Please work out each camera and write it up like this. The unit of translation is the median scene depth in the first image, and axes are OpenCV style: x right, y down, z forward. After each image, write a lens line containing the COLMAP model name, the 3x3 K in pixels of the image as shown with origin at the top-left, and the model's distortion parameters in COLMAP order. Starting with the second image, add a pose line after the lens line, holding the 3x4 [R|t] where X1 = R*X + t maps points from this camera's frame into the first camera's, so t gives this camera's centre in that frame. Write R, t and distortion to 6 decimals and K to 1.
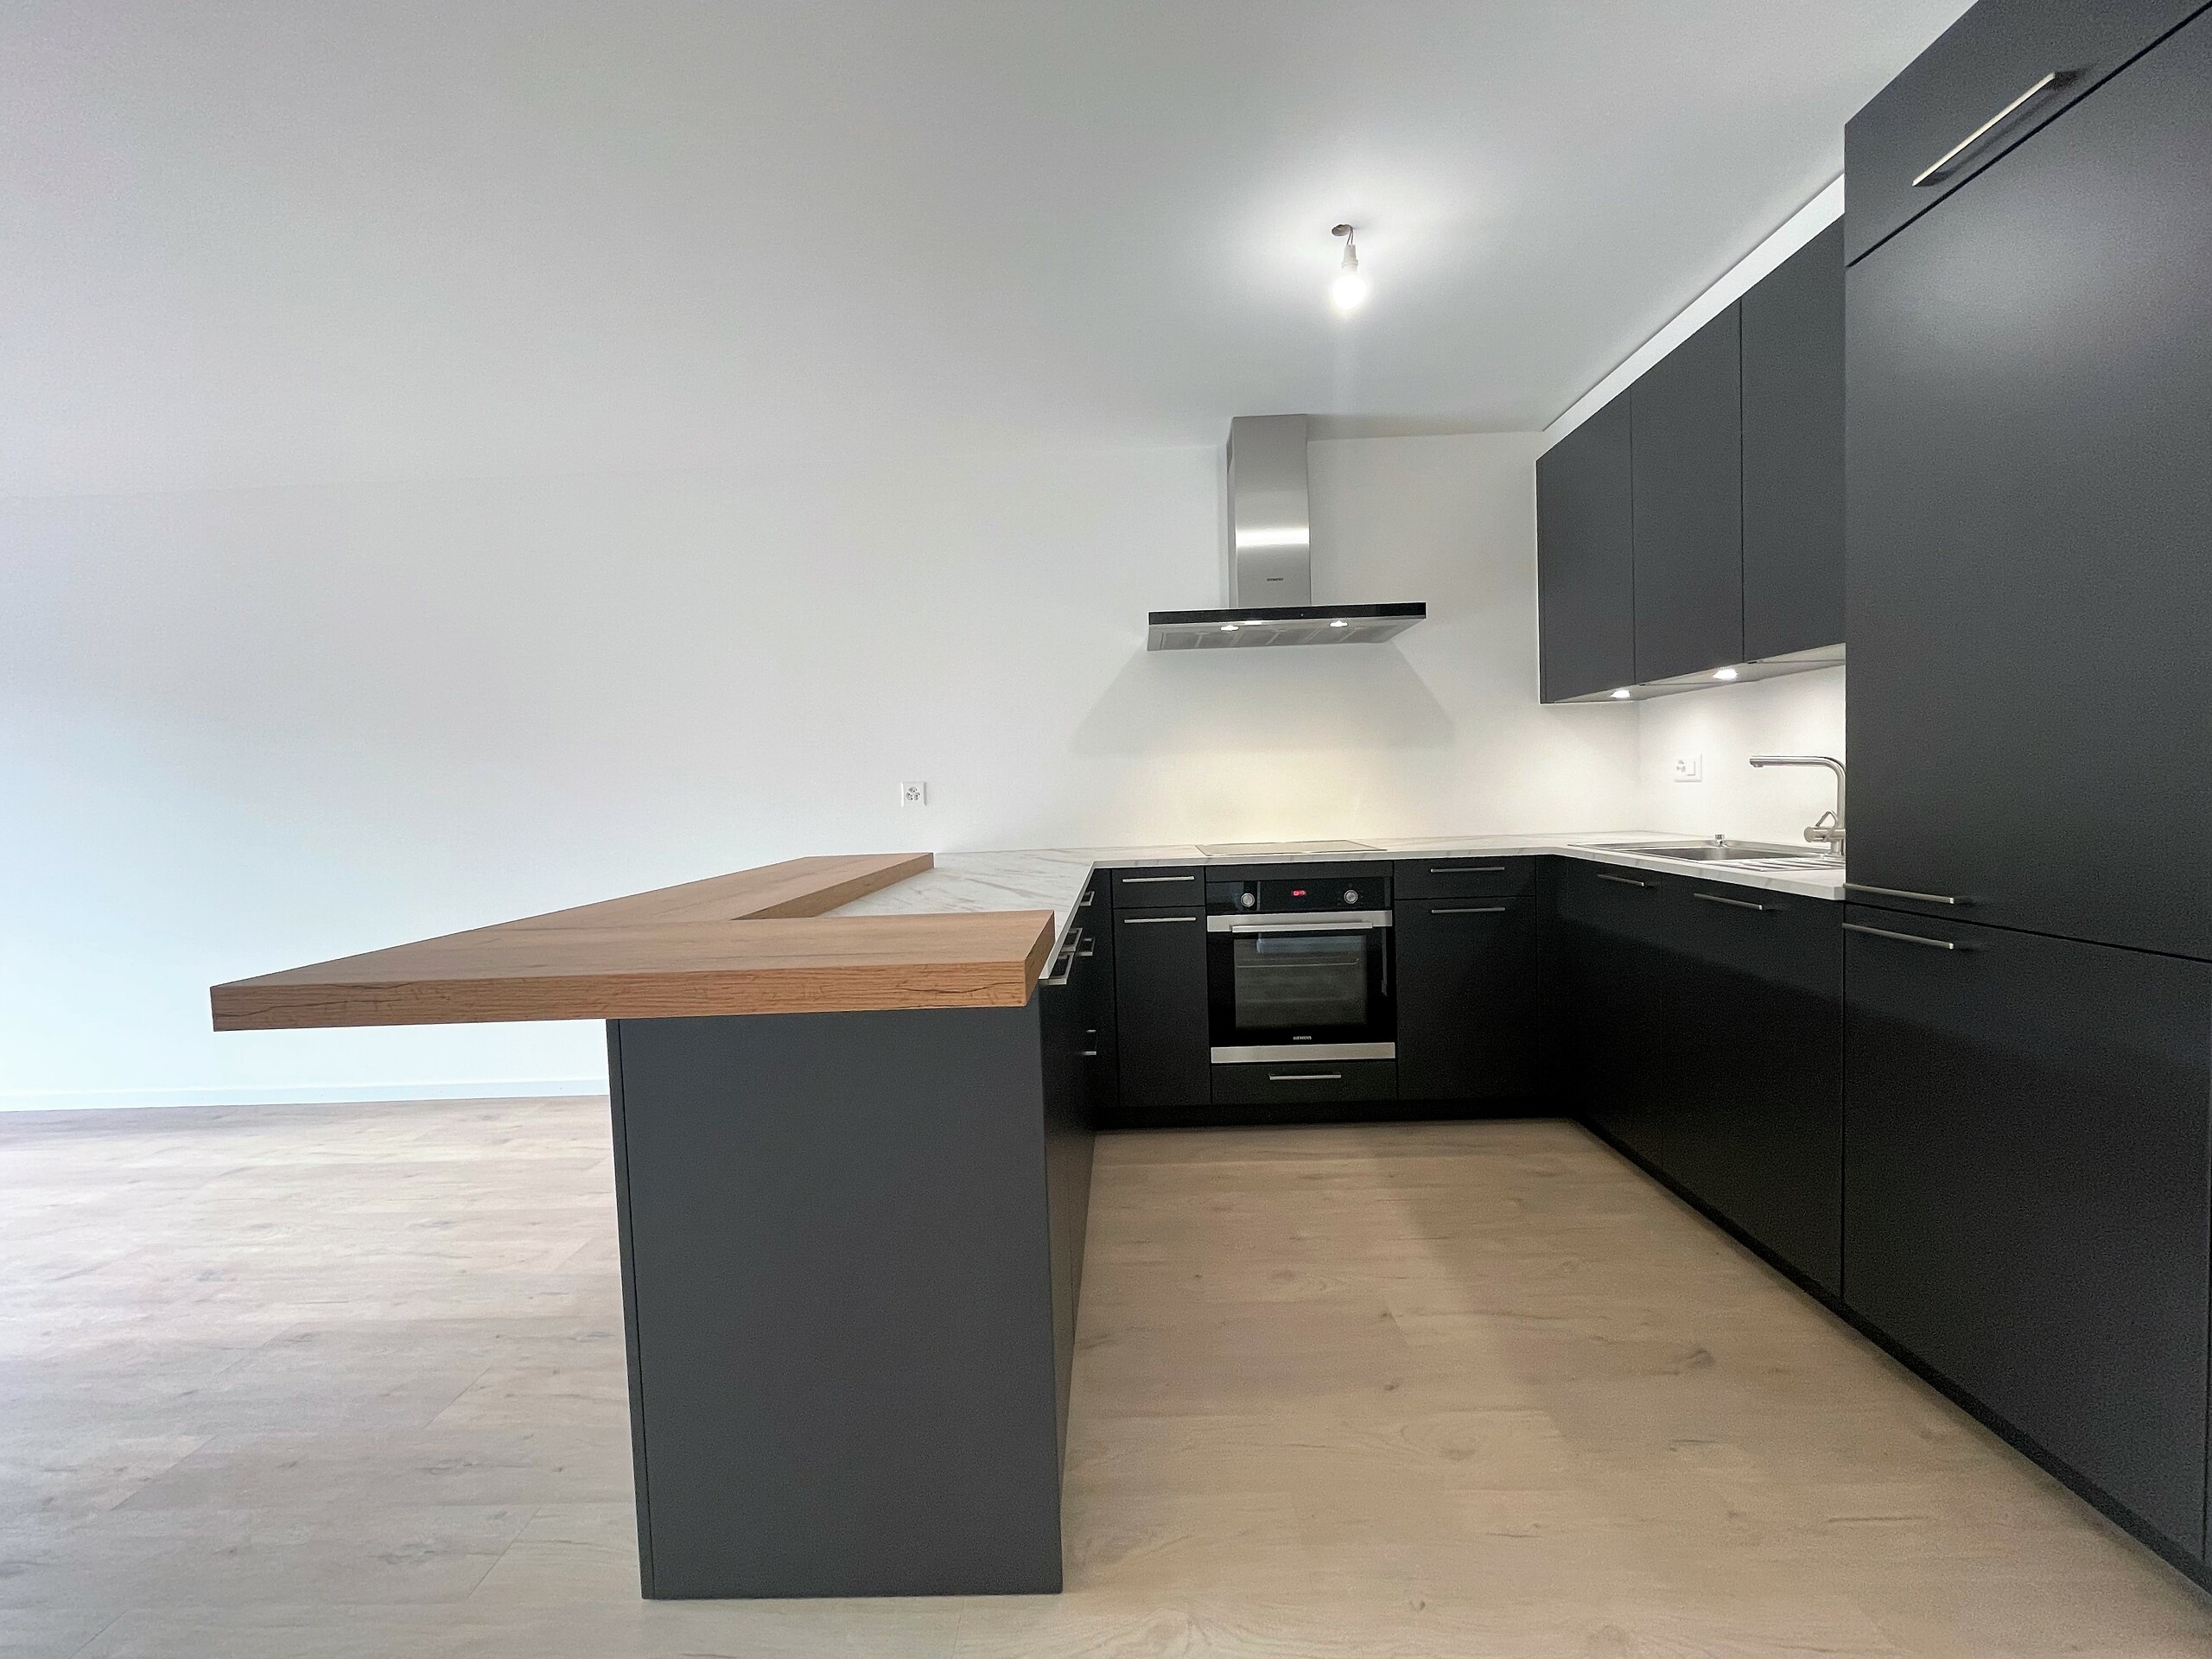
lens RADIAL K [[886.3, 0, 1110.4], [0, 886.3, 827.3], [0, 0, 1]] dist [-0.004865, -0.000297]
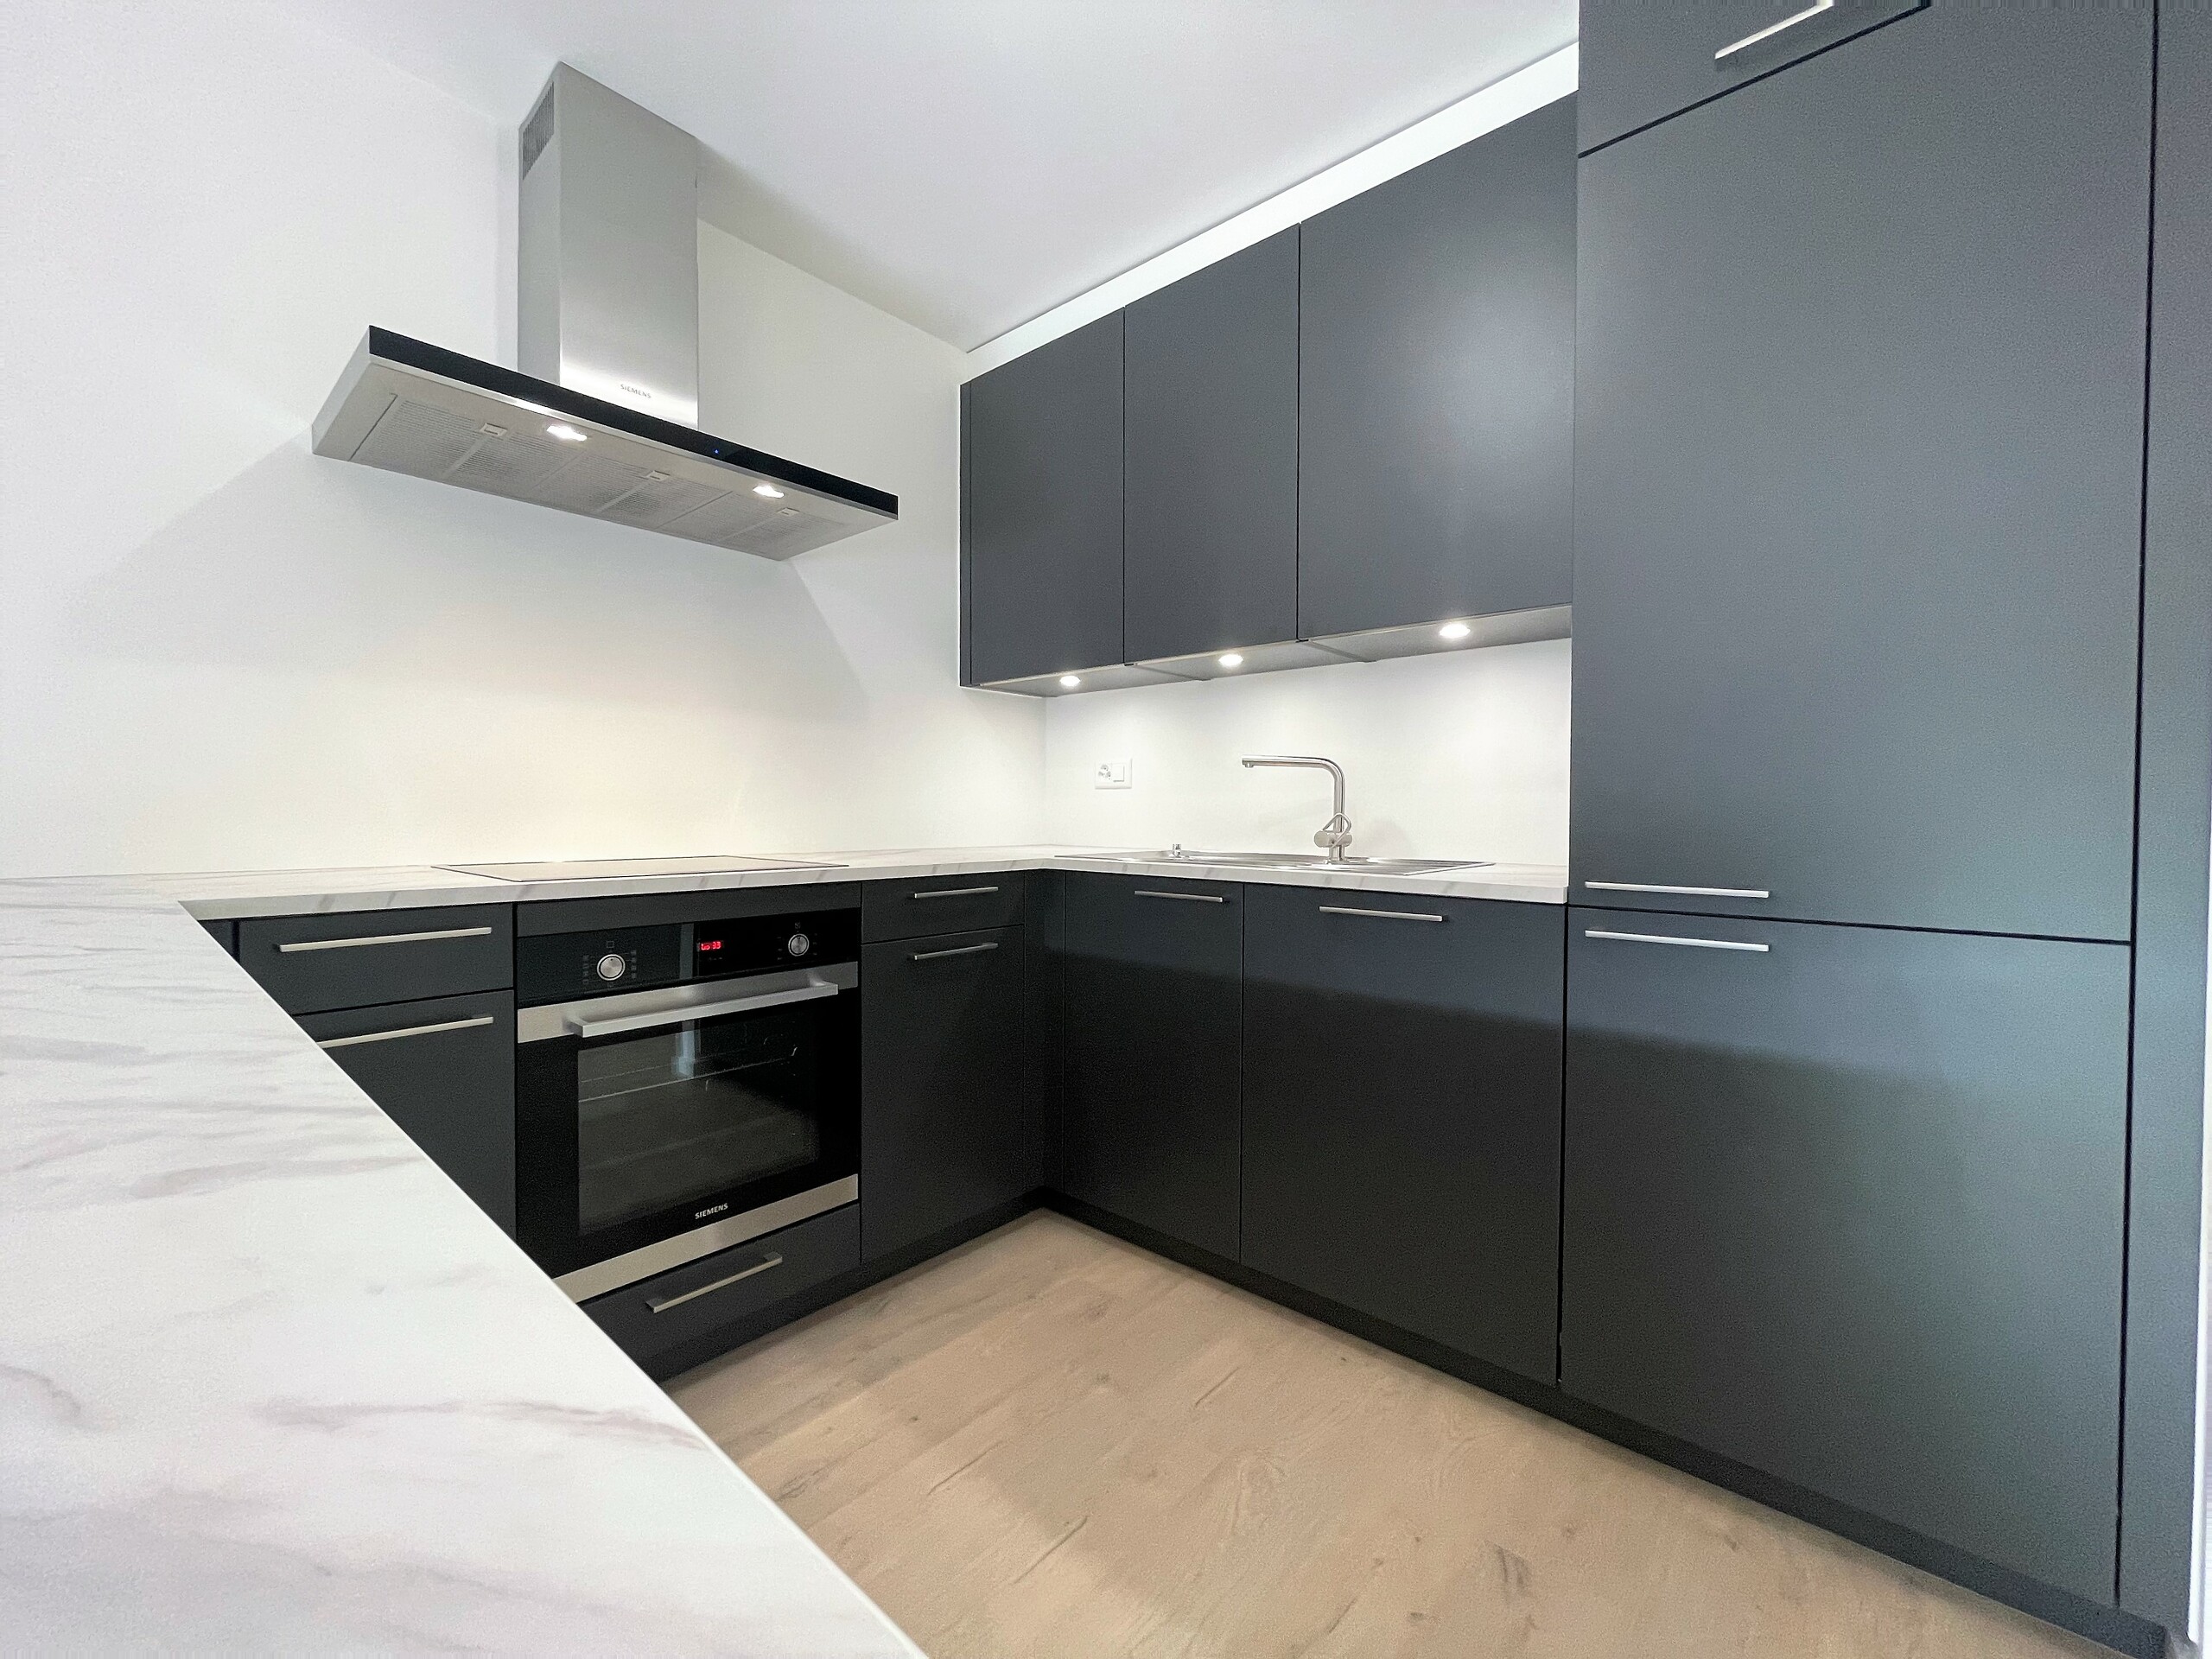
lens RADIAL K [[886.3, 0, 1110.4], [0, 886.3, 827.3], [0, 0, 1]] dist [-0.004865, -0.000297]
pose [[0.642970, 0.023565, 0.765529, -0.049283], [0.005609, 0.999355, -0.035474, 0.022191], [-0.765871, 0.027103, 0.642423, 0.461088]]
